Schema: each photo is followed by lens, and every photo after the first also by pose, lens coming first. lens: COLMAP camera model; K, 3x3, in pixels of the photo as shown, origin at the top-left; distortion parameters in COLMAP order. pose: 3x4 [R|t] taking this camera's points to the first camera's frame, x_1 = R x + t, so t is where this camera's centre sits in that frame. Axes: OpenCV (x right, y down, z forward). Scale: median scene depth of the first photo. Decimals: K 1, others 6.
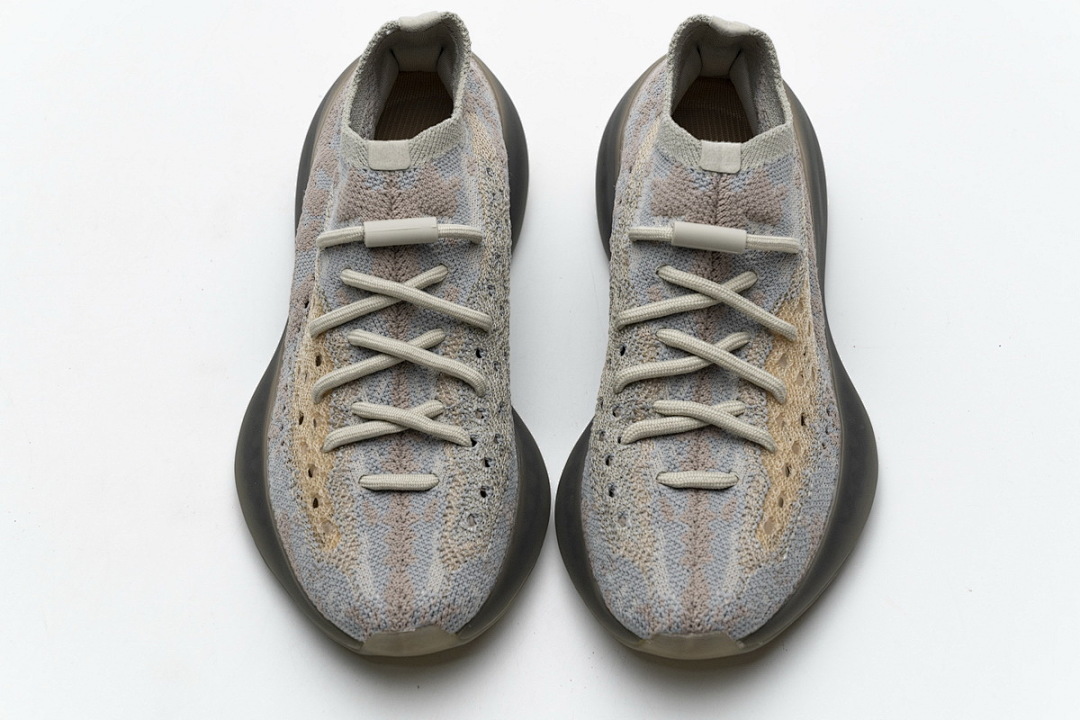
lens RADIAL K [[2171.4, 0, 540.3], [0, 2171.4, 359.6], [0, 0, 1]] dist [0.020213, 0.000000]
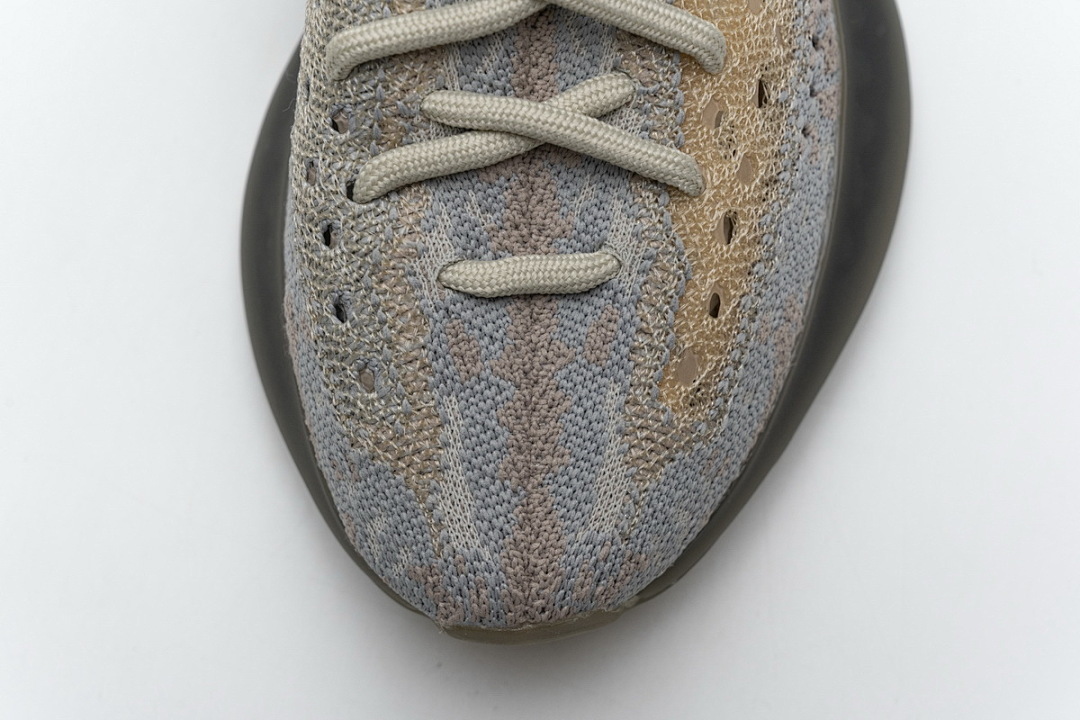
lens RADIAL K [[2171.4, 0, 539.2], [0, 2171.4, 360.4], [0, 0, 1]] dist [0.020213, 0.000000]
pose [[0.997453, -0.061596, 0.035976, 0.056974], [0.036752, 0.876007, 0.480897, -0.143530], [-0.061136, -0.478350, 0.876039, 0.598361]]
